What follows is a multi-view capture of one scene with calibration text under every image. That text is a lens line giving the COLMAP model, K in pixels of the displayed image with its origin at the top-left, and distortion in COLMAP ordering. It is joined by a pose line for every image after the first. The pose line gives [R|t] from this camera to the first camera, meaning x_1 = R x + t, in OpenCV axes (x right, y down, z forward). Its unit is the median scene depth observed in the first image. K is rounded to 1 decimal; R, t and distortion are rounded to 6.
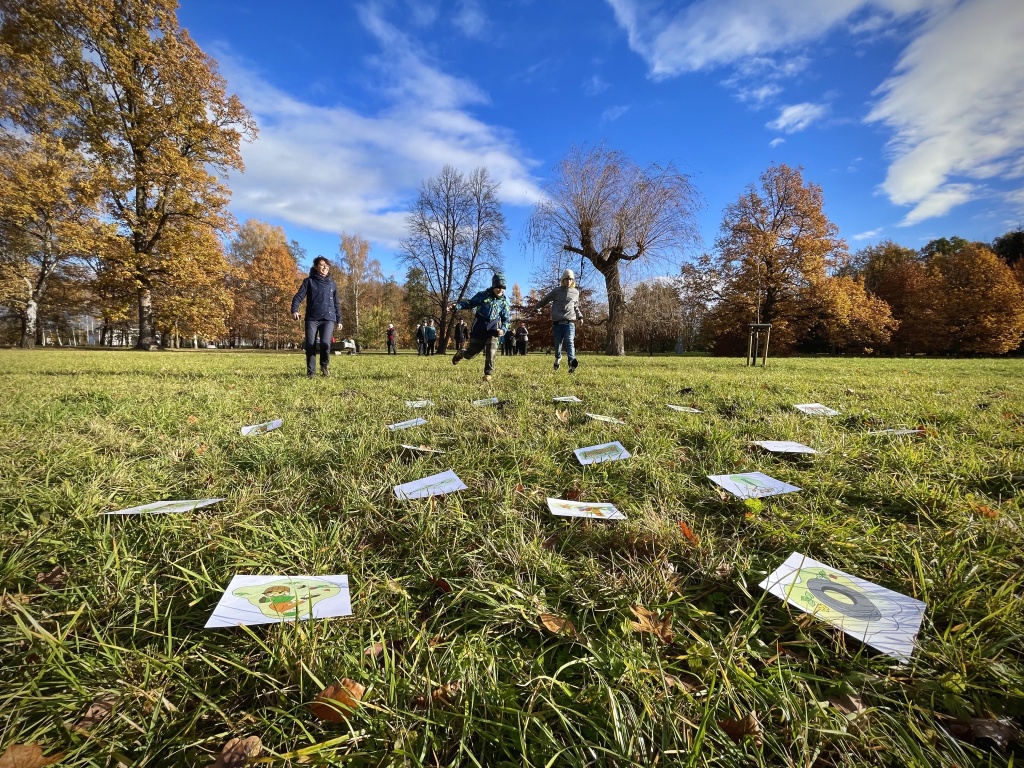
lens RADIAL K [[417.9, 0, 509.7], [0, 417.9, 386.7], [0, 0, 1]] dist [-0.001944, -0.000593]
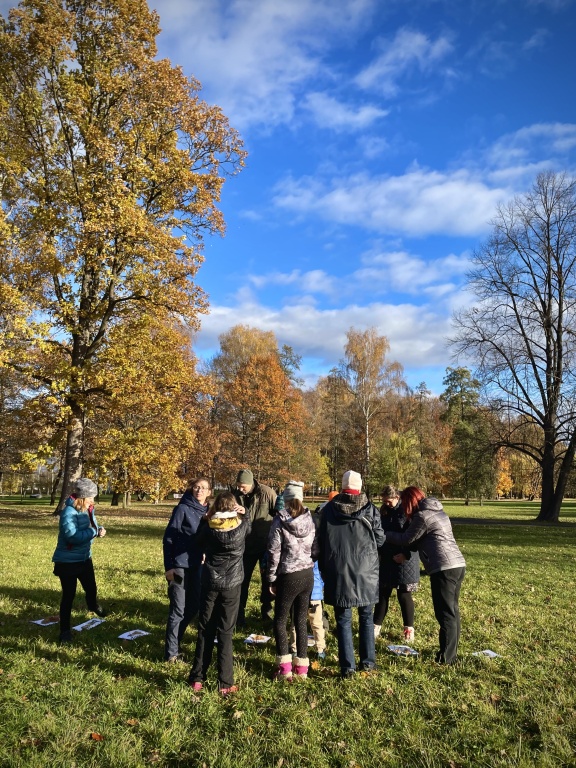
lens RADIAL K [[609.5, 0, 287.3], [0, 609.5, 380.8], [0, 0, 1]] dist [0.054132, -0.067259]
pose [[0.896090, -0.080979, -0.436422, -0.181125], [-0.038158, 0.965524, -0.257502, -0.065668], [0.442228, 0.247397, 0.862107, 0.330257]]
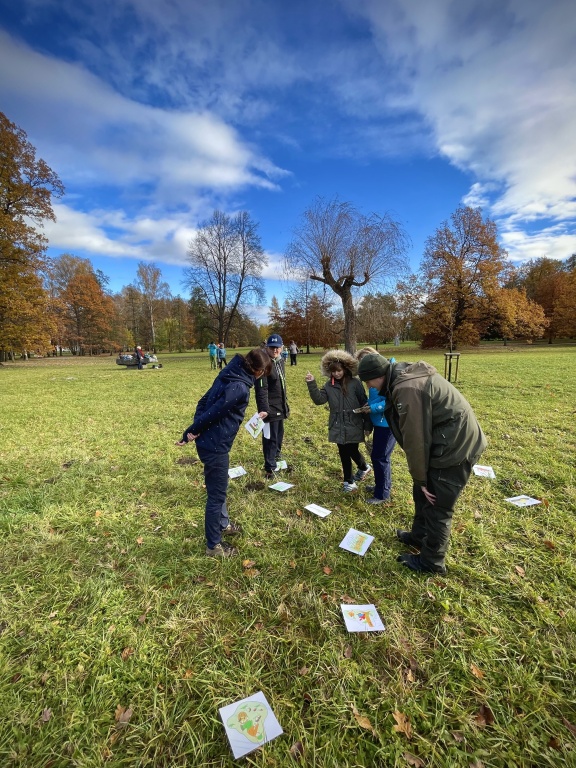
lens RADIAL K [[313.4, 0, 289.8], [0, 313.4, 388.1], [0, 0, 1]] dist [-0.001944, -0.000593]
pose [[0.997258, -0.052254, 0.052398, -0.006125], [0.049467, 0.997360, 0.053153, -0.029785], [-0.055037, -0.050415, 0.997211, -0.013587]]
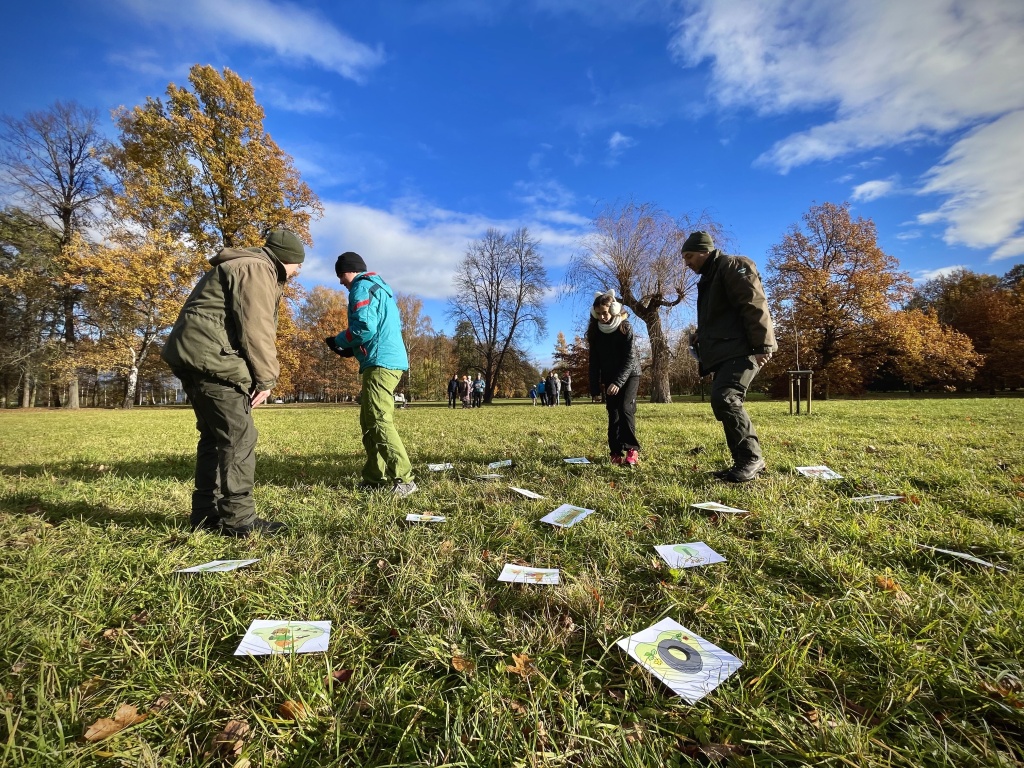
lens RADIAL K [[417.9, 0, 508.4], [0, 417.9, 386.4], [0, 0, 1]] dist [-0.001944, -0.000593]
pose [[0.992864, -0.030139, -0.115377, 0.009210], [0.016921, 0.993351, -0.113879, -0.003918], [0.118042, 0.111114, 0.986772, -0.009314]]
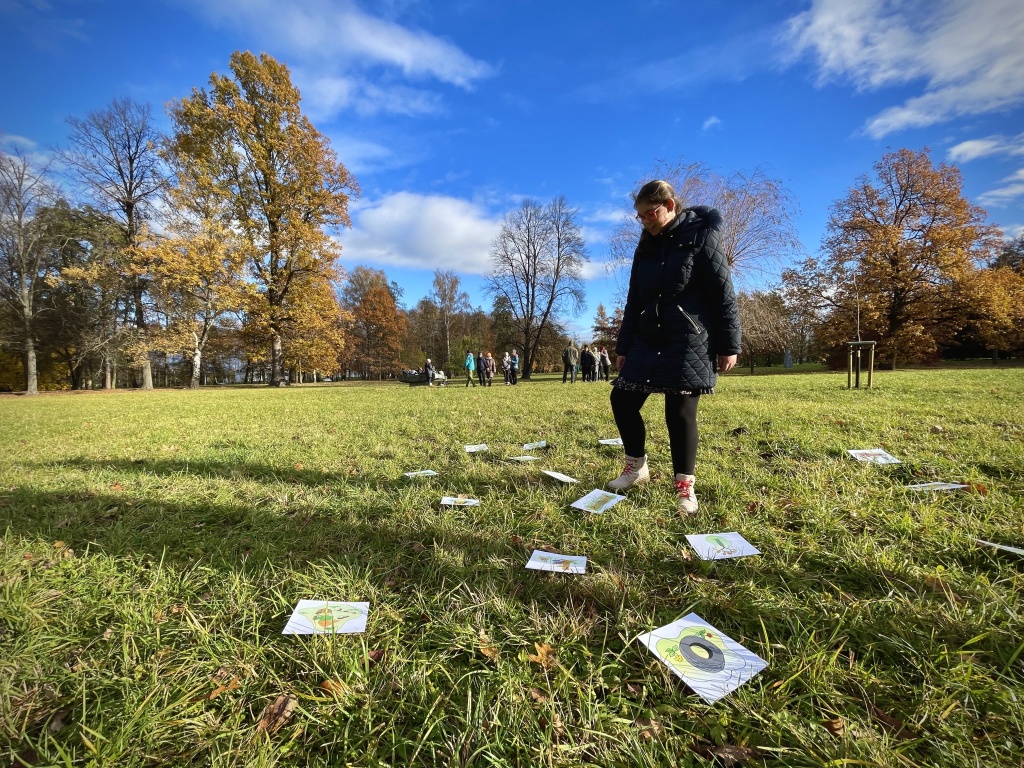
lens RADIAL K [[417.9, 0, 507.2], [0, 417.9, 386.8], [0, 0, 1]] dist [-0.001944, -0.000593]
pose [[0.976633, -0.035639, -0.211940, 0.010622], [0.024379, 0.998161, -0.055506, -0.005575], [0.213529, 0.049042, 0.975705, -0.009363]]
